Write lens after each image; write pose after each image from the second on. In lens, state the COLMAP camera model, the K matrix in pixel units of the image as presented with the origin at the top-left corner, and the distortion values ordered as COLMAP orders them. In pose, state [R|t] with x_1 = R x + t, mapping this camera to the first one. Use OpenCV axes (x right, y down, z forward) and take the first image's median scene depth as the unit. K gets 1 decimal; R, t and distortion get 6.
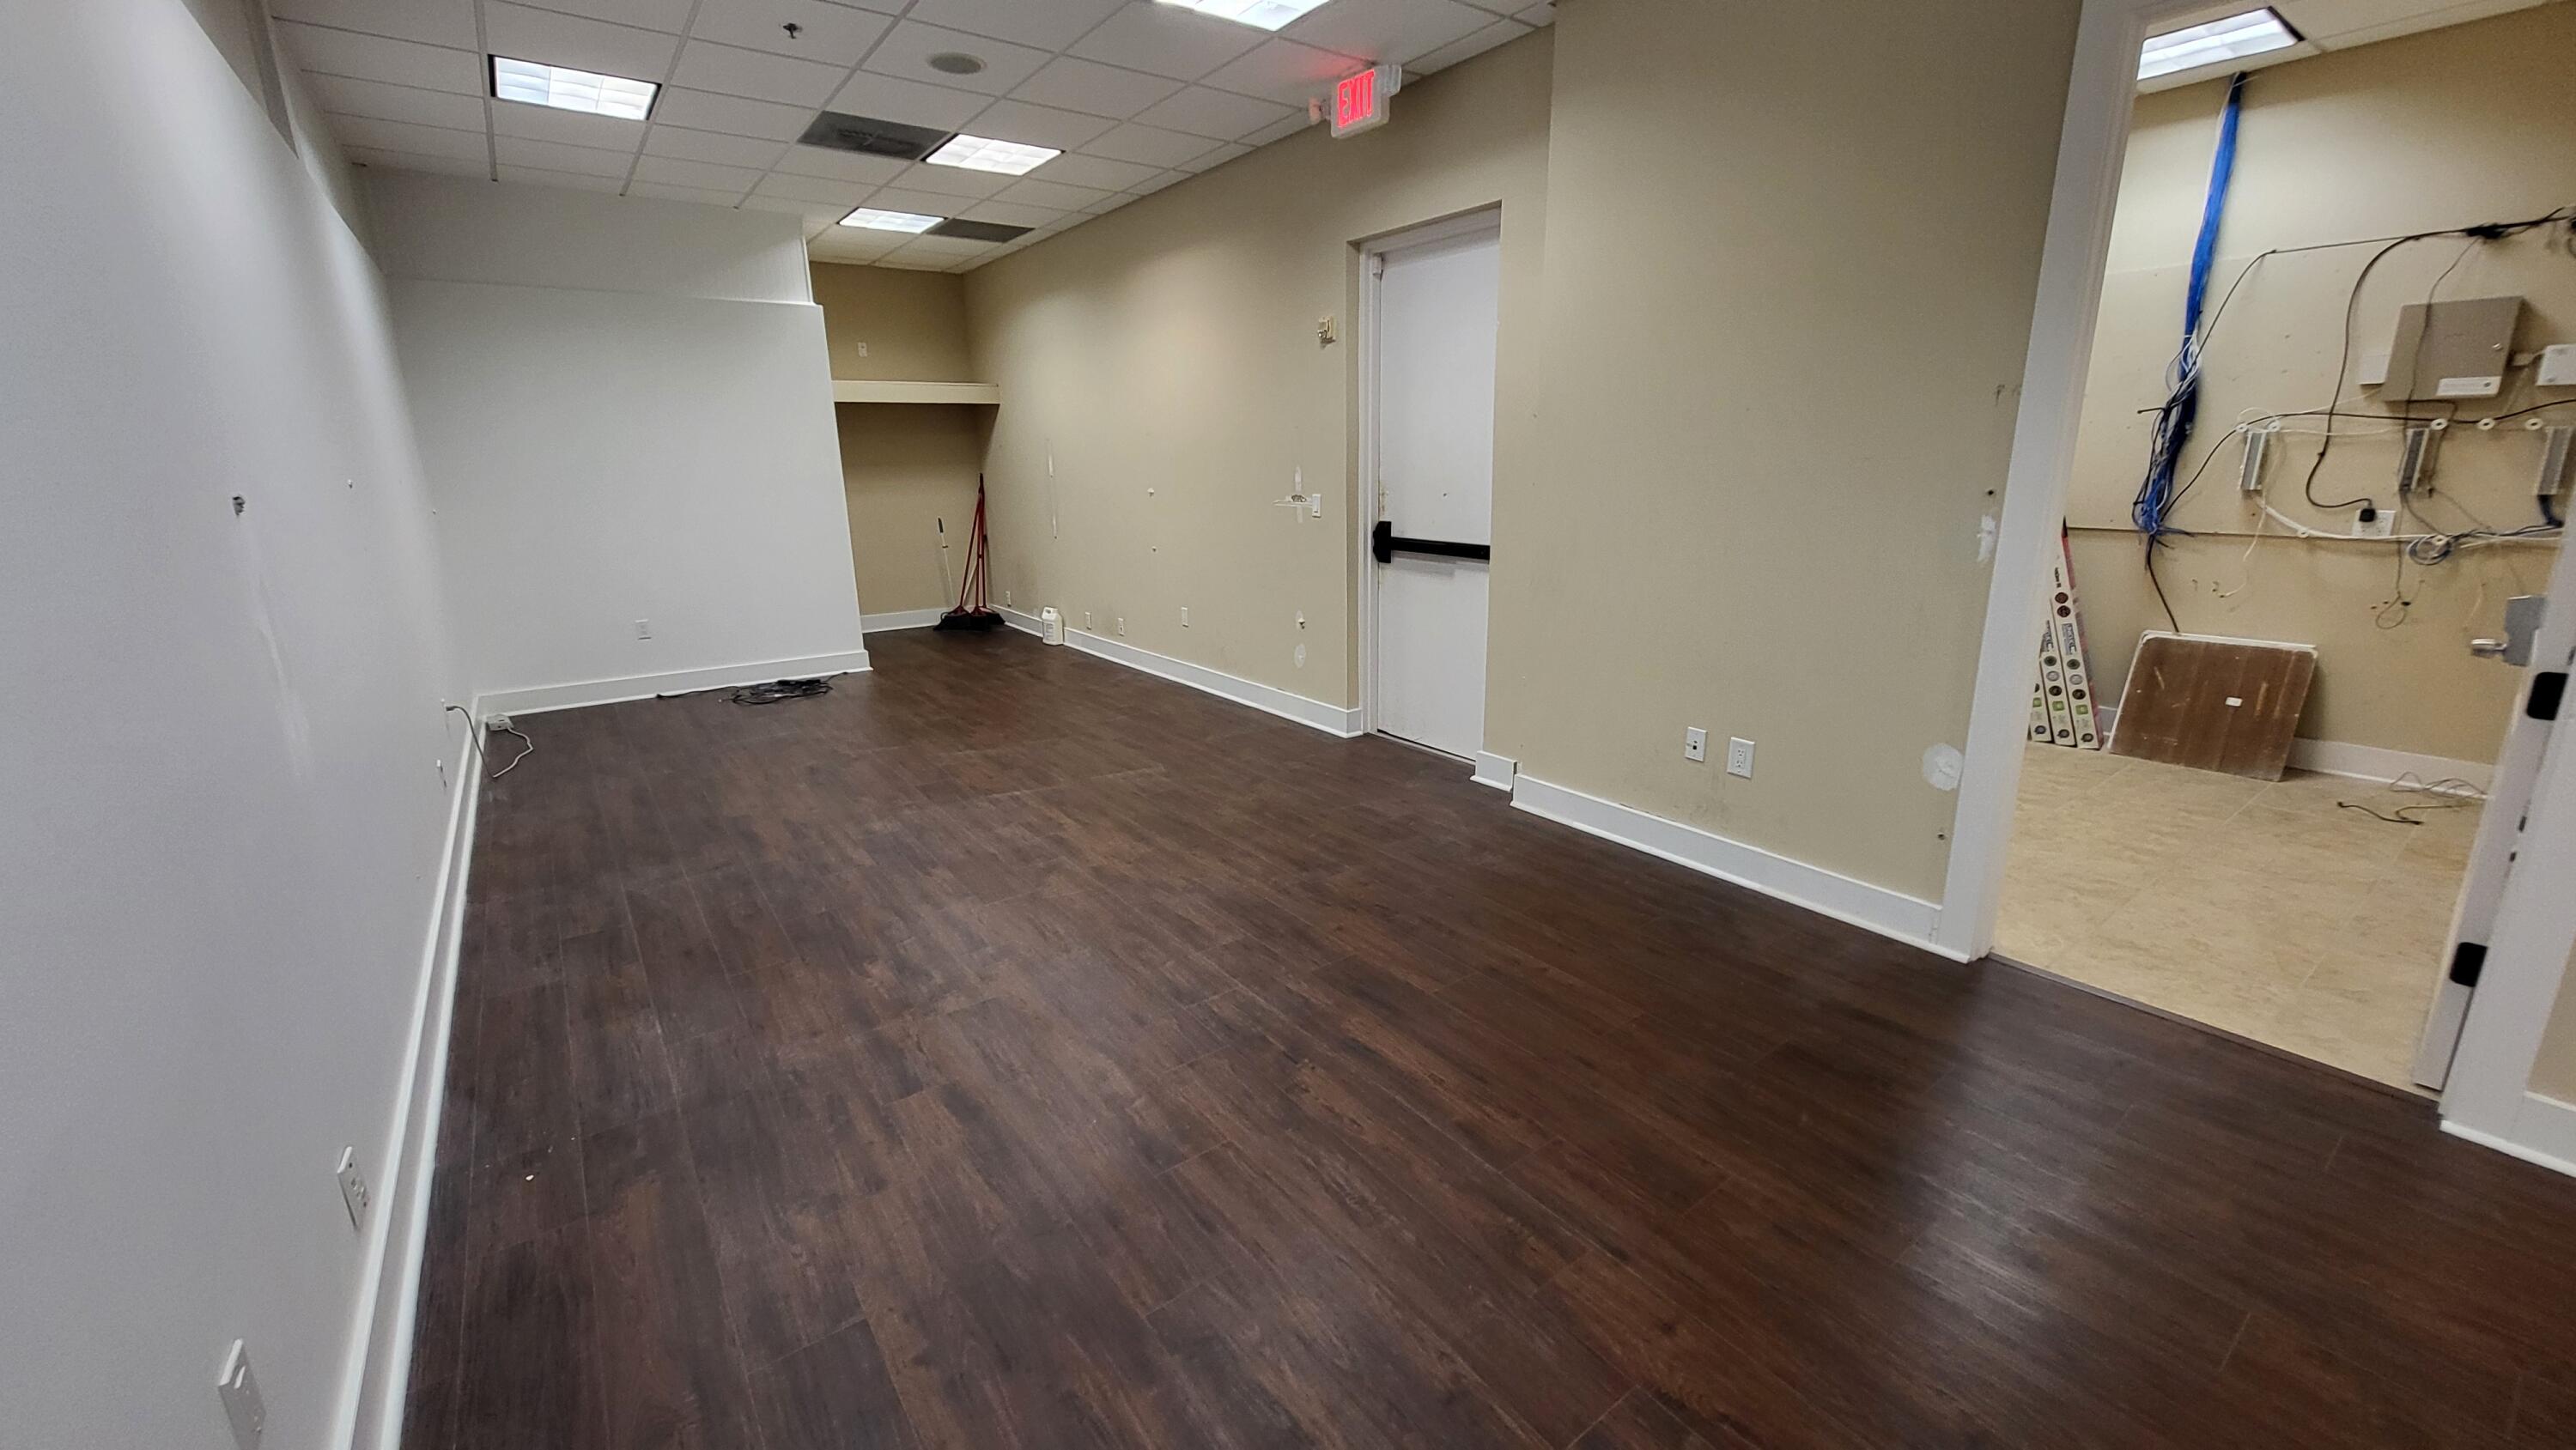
lens RADIAL K [[1001.9, 0, 1242.6], [0, 1001.9, 716.5], [0, 0, 1]] dist [-0.000969, -0.002782]
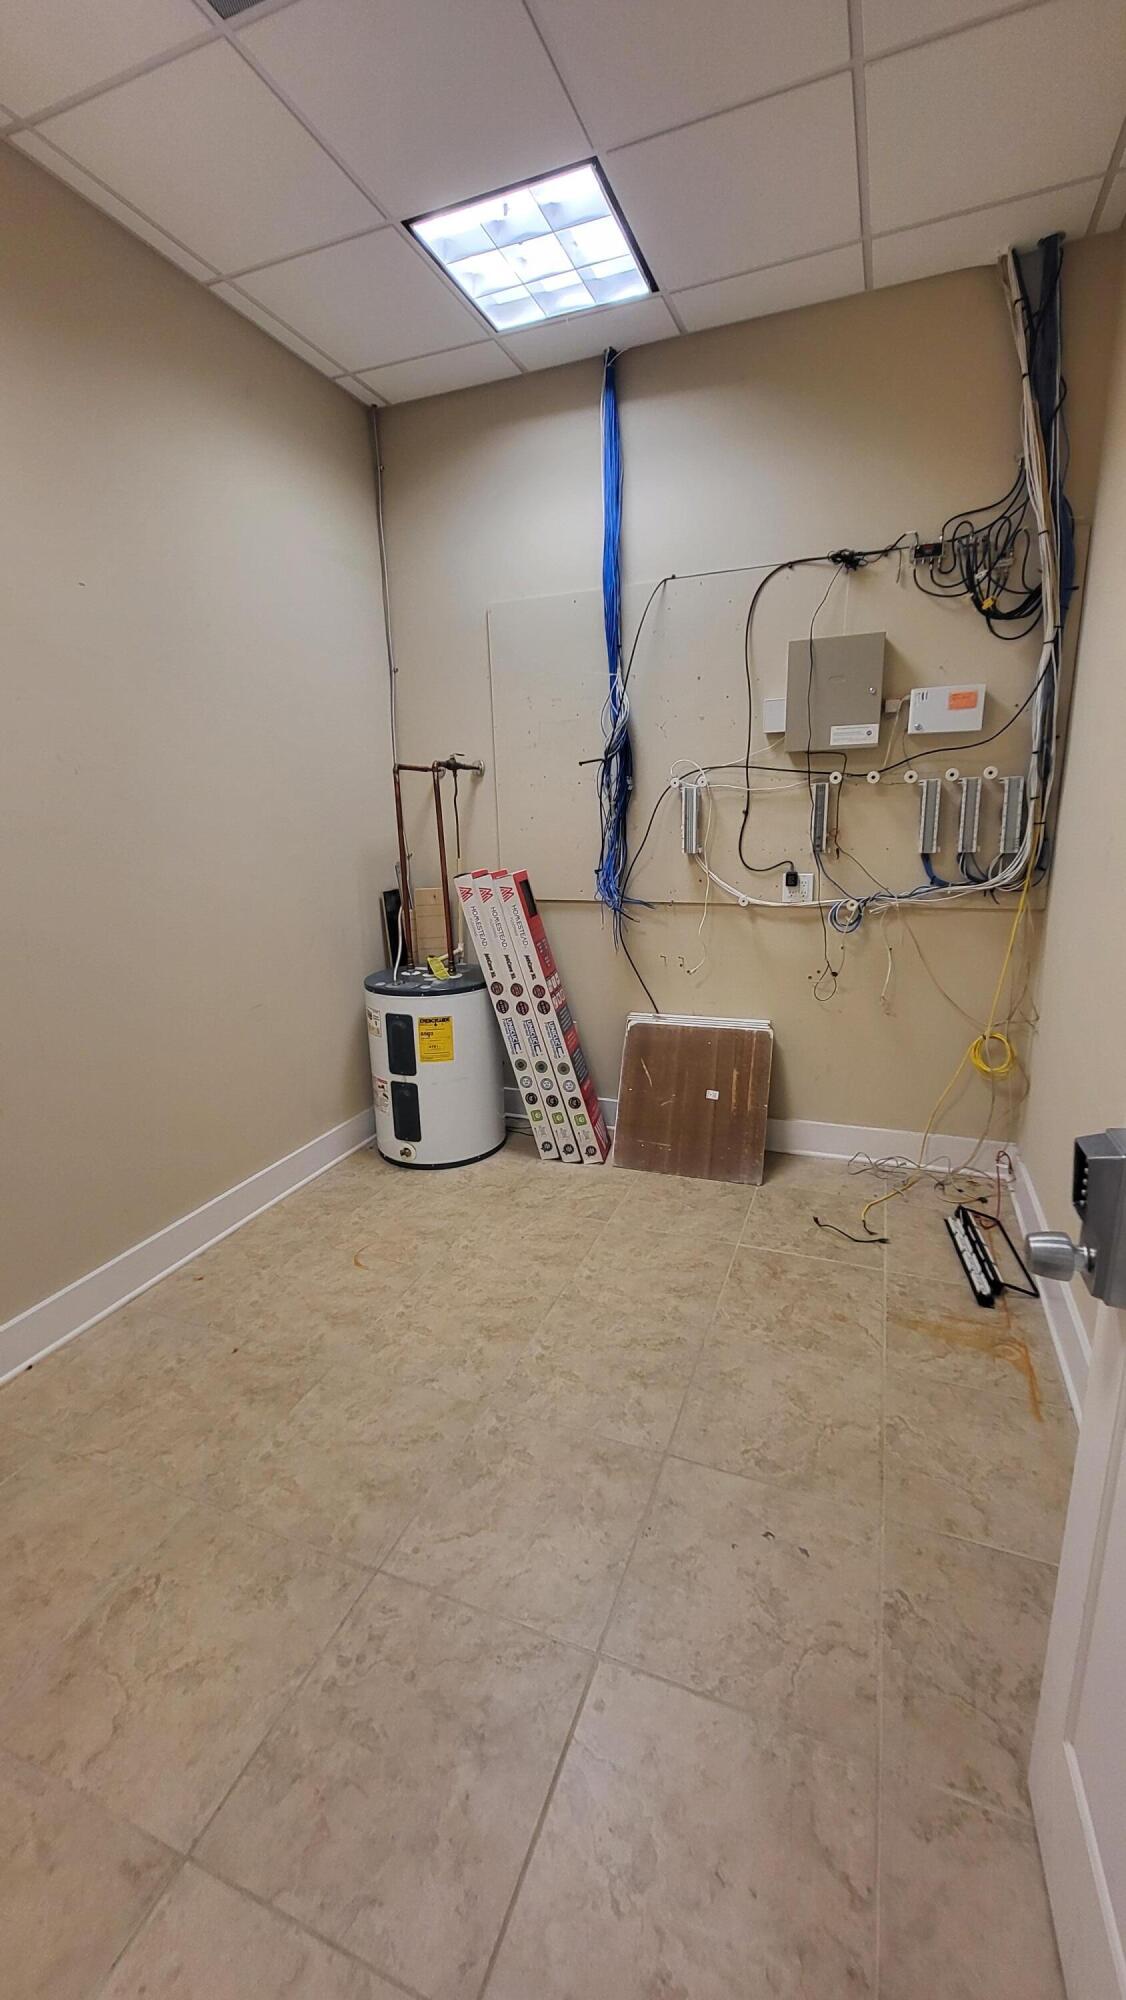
lens RADIAL K [[777.9, 0, 564.6], [0, 777.9, 997.5], [0, 0, 1]] dist [-0.000969, -0.002782]
pose [[0.841277, -0.128148, 0.525197, 0.561723], [0.141596, 0.989815, 0.014702, -0.132751], [-0.521732, 0.061997, 0.850854, 0.504818]]
